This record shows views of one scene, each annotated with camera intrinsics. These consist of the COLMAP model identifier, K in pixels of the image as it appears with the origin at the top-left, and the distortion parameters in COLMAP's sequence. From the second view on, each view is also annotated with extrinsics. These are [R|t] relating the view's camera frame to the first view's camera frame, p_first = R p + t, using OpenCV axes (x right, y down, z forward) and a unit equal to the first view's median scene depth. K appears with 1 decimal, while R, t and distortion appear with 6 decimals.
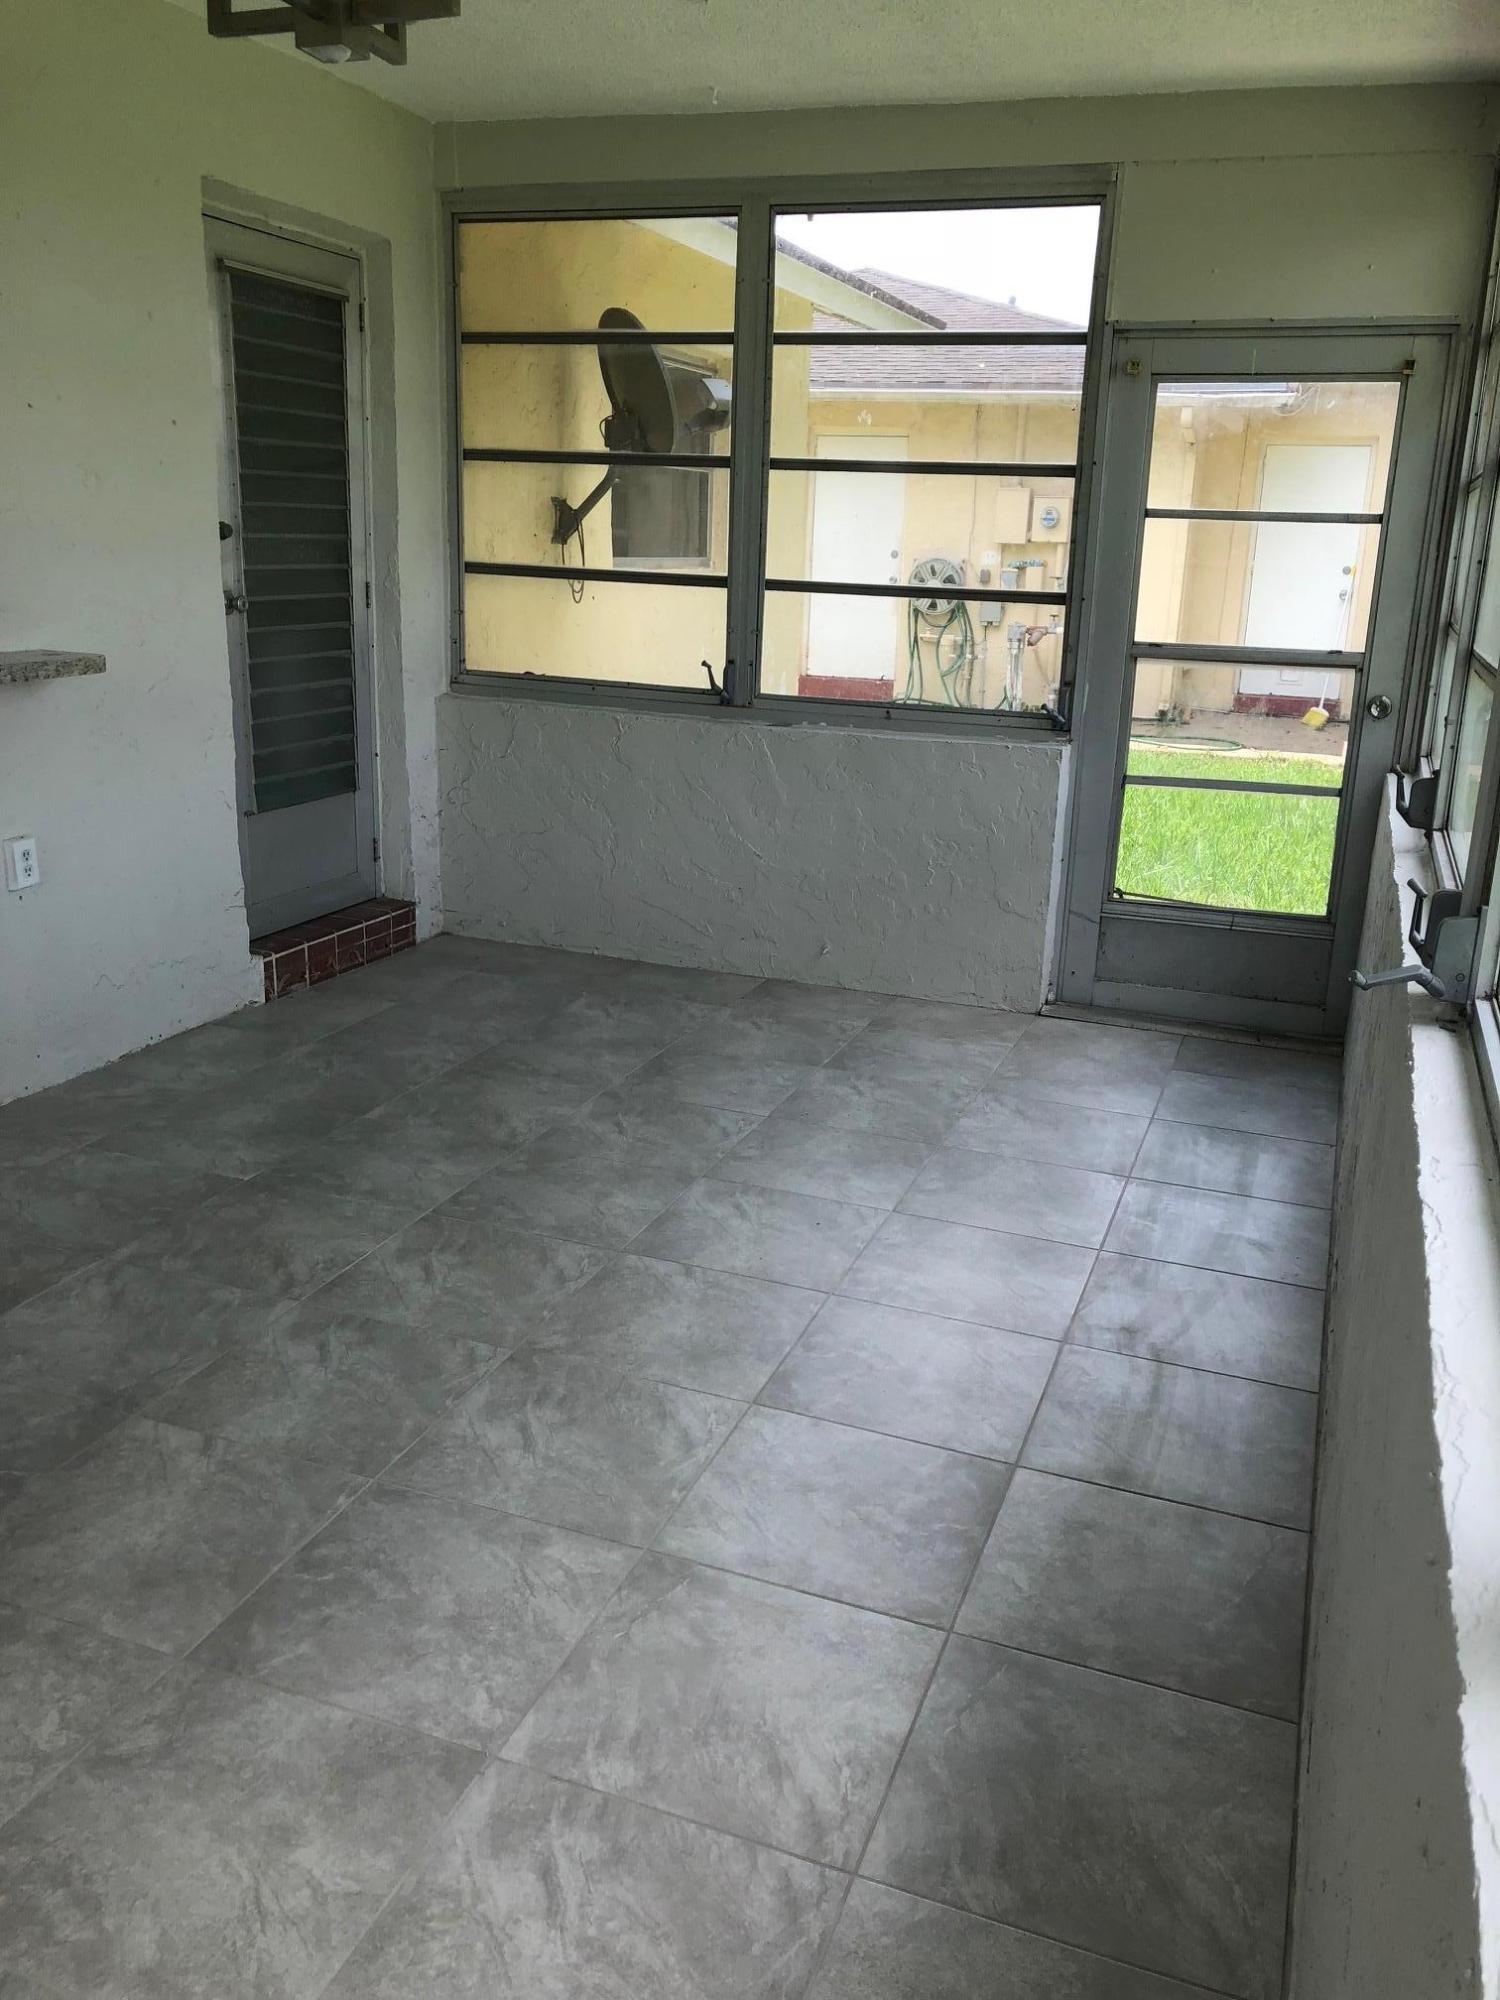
lens RADIAL K [[1661.7, 0, 747.9], [0, 1661.7, 998.9], [0, 0, 1]] dist [0.114912, -0.239298]
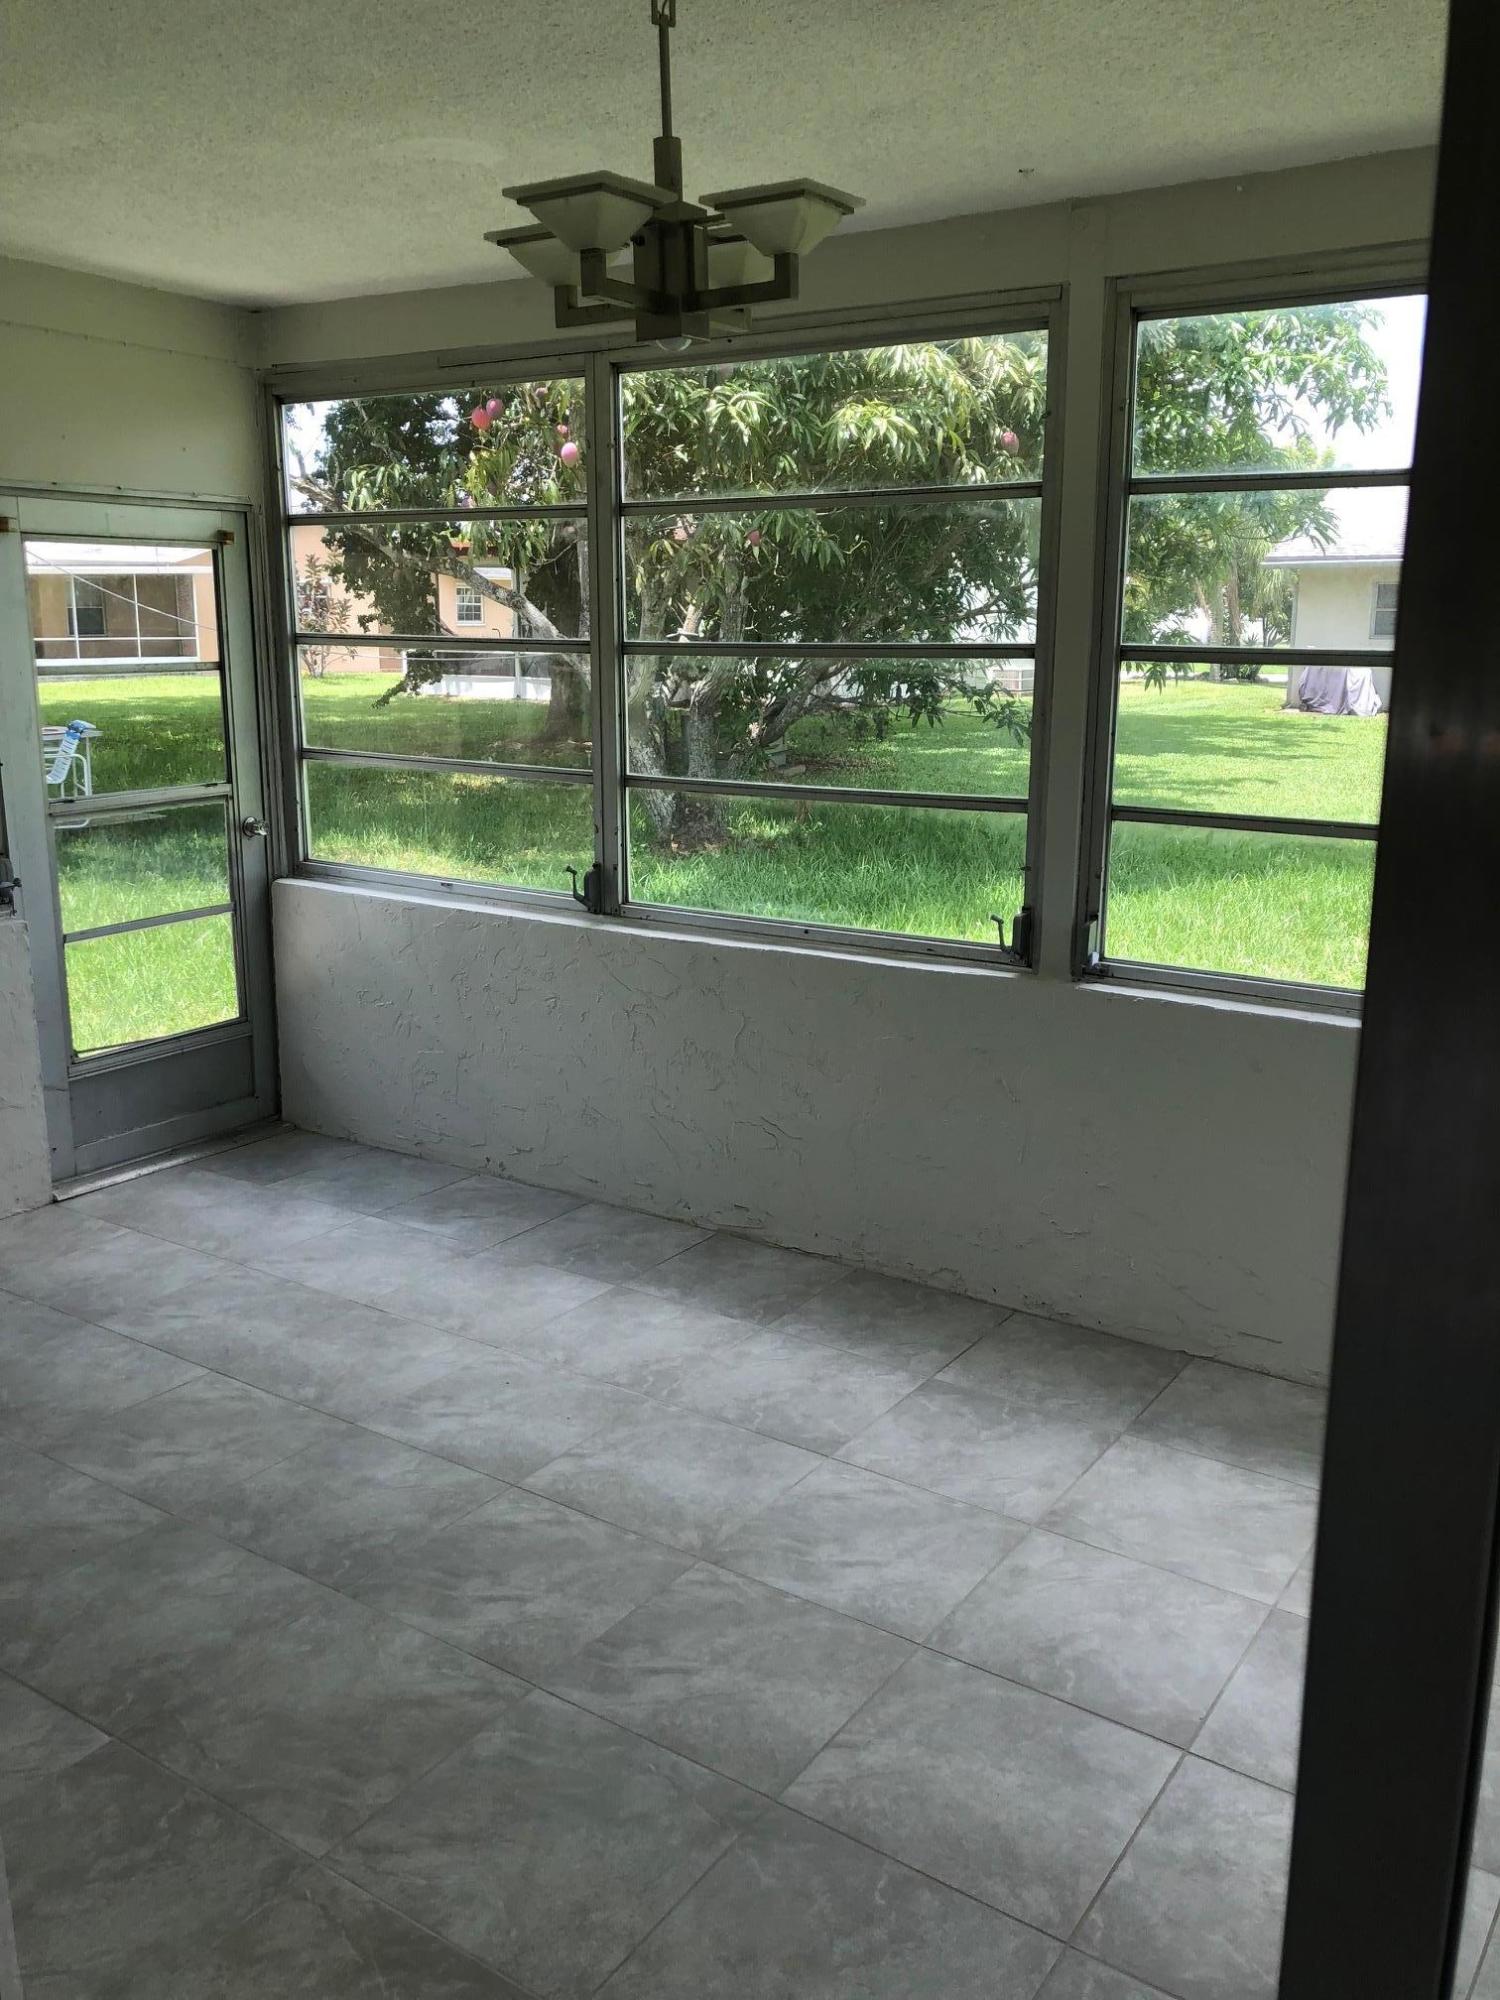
lens RADIAL K [[1635.5, 0, 748.1], [0, 1635.5, 987.5], [0, 0, 1]] dist [0.033662, -0.009632]
pose [[0.228964, -0.246825, 0.941623, -0.763613], [0.262702, 0.947096, 0.184382, -0.229760], [-0.937317, 0.205149, 0.281692, 0.476272]]
